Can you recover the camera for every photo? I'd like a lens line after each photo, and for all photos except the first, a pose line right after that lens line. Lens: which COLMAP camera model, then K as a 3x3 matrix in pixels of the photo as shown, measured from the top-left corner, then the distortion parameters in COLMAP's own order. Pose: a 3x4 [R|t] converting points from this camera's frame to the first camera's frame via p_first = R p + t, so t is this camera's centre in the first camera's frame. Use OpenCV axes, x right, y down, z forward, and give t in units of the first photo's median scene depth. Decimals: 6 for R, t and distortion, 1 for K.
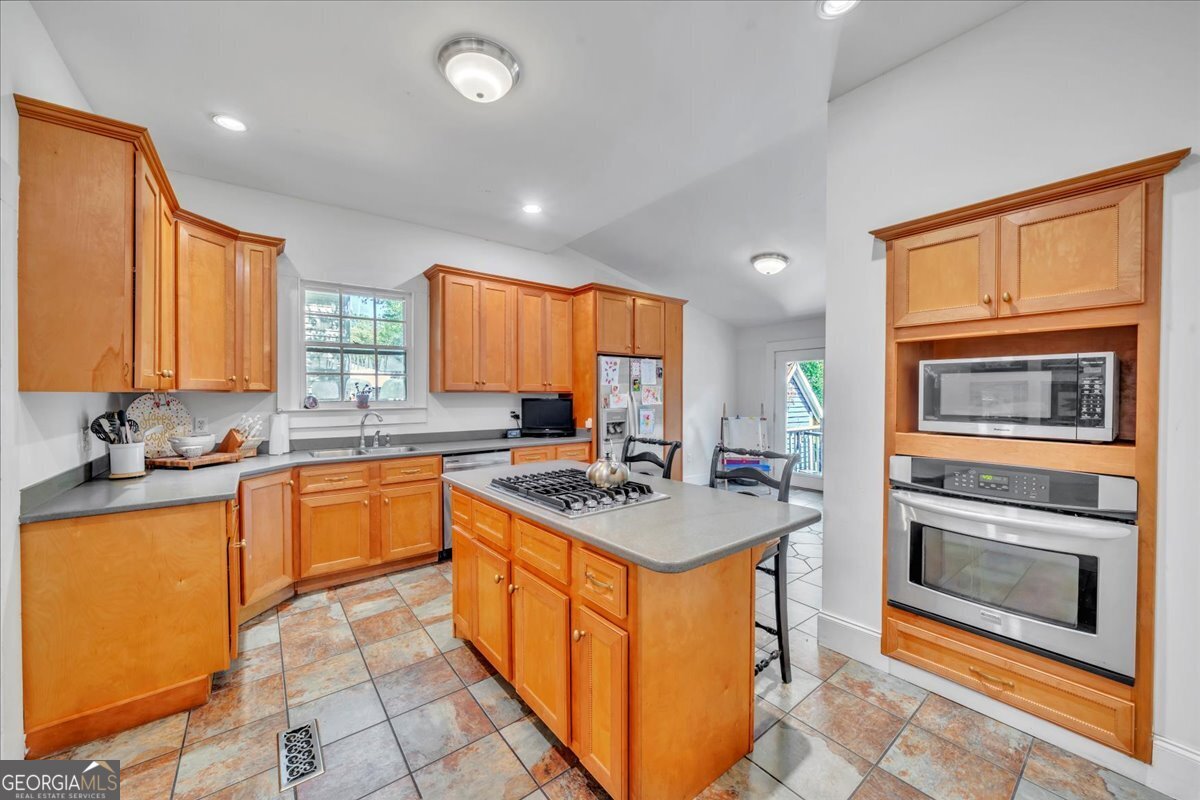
lens RADIAL K [[440.2, 0, 591.7], [0, 440.2, 400.1], [0, 0, 1]] dist [0.000359, 0.000135]
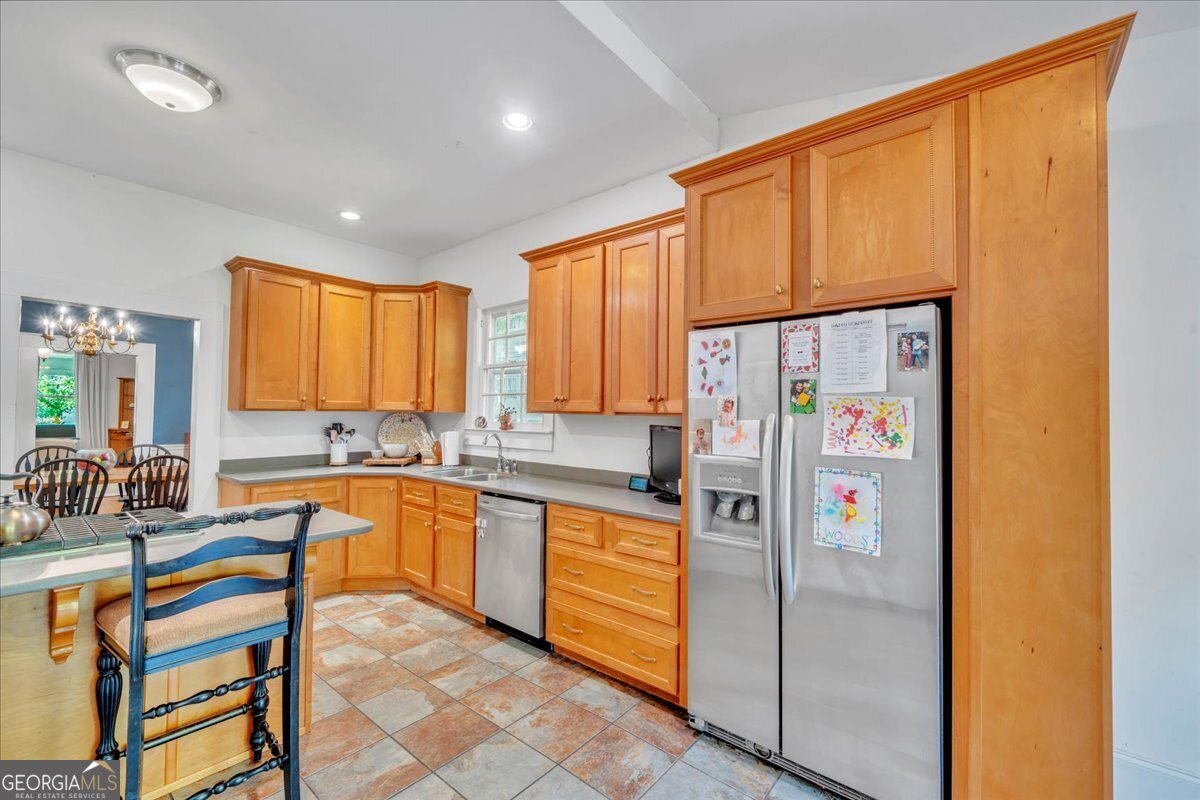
lens RADIAL K [[493.2, 0, 594.4], [0, 493.2, 400.4], [0, 0, 1]] dist [-0.000673, 0.000861]
pose [[0.218044, -0.019637, -0.975741, 0.538619], [-0.022975, 0.999417, -0.025247, -0.020580], [0.975669, 0.027923, 0.217466, 0.921019]]
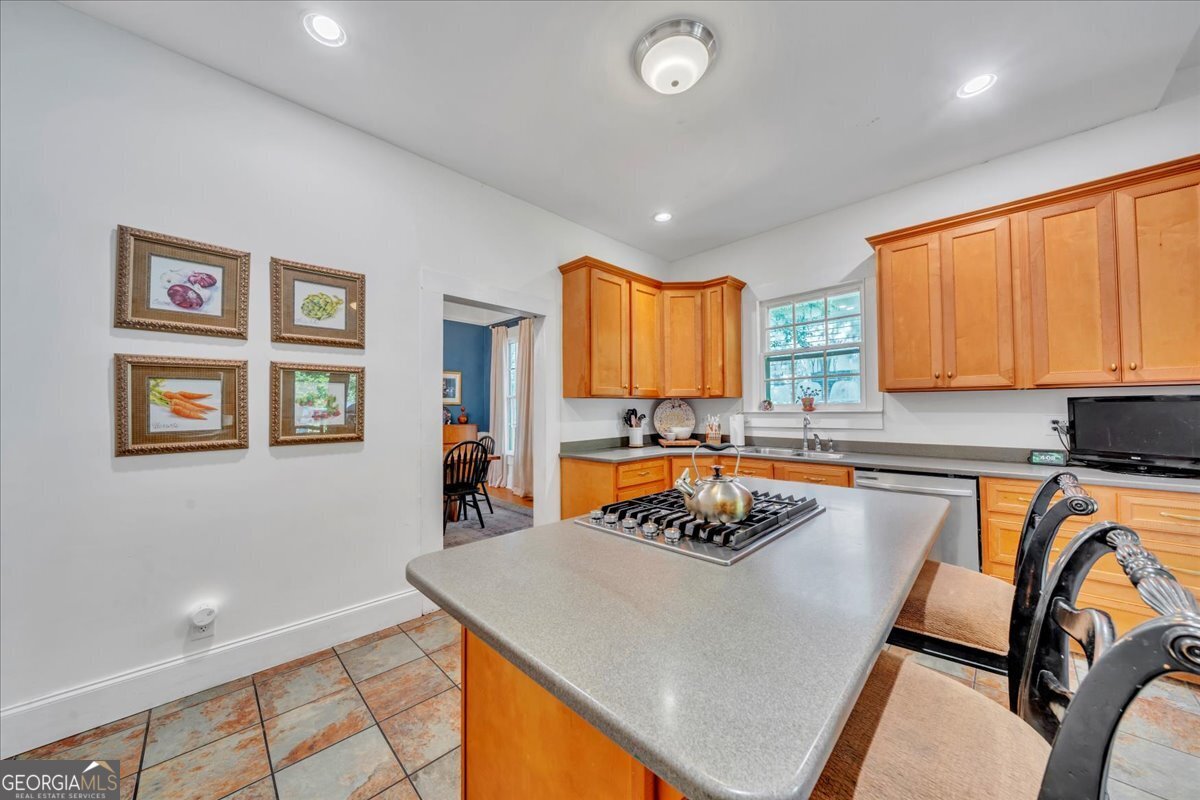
lens RADIAL K [[410.3, 0, 596.2], [0, 410.3, 399.8], [0, 0, 1]] dist [-0.003047, -0.000149]
pose [[0.129619, -0.021657, -0.991327, 0.333265], [-0.003338, 0.999746, -0.022277, 0.015238], [0.991558, 0.006196, 0.129514, 0.385756]]
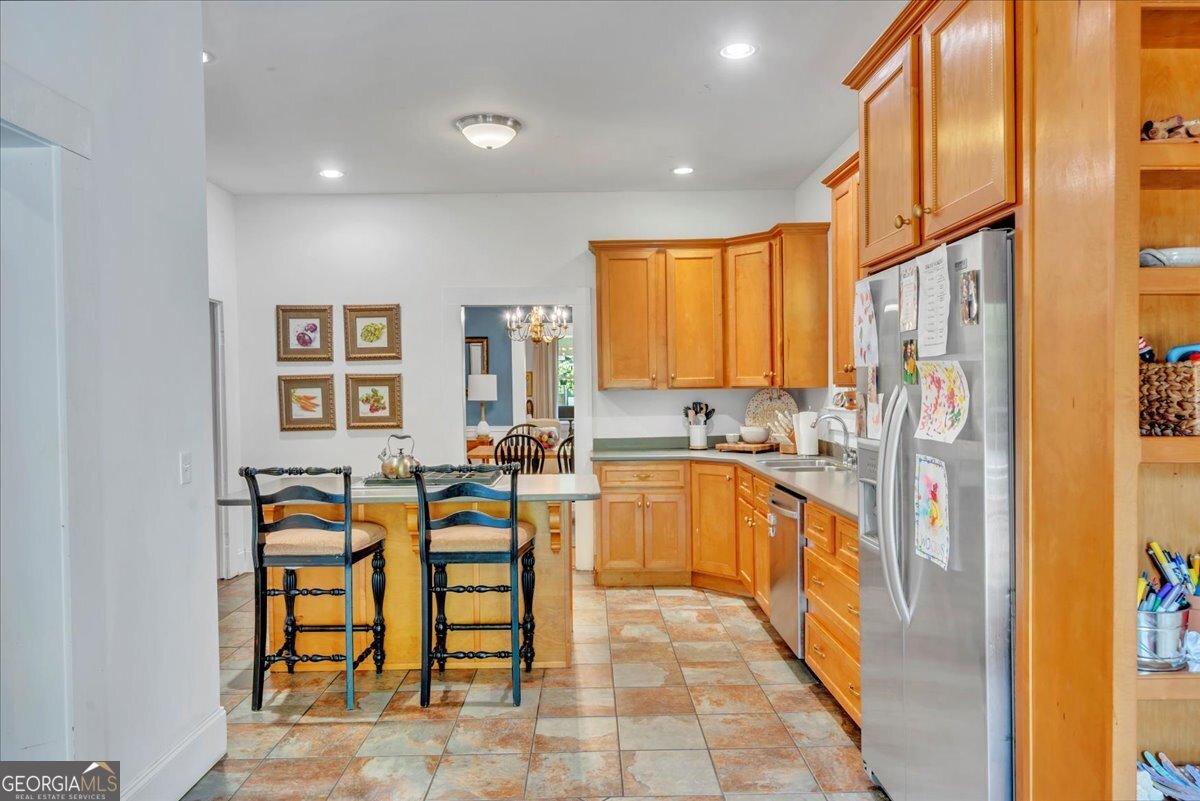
lens RADIAL K [[795.5, 0, 592.7], [0, 795.5, 397.4], [0, 0, 1]] dist [0.004848, 0.001626]
pose [[-0.597618, 0.020943, -0.801508, 0.727182], [0.006745, 0.999755, 0.021094, -0.028785], [0.801753, 0.007199, -0.597612, 1.378082]]
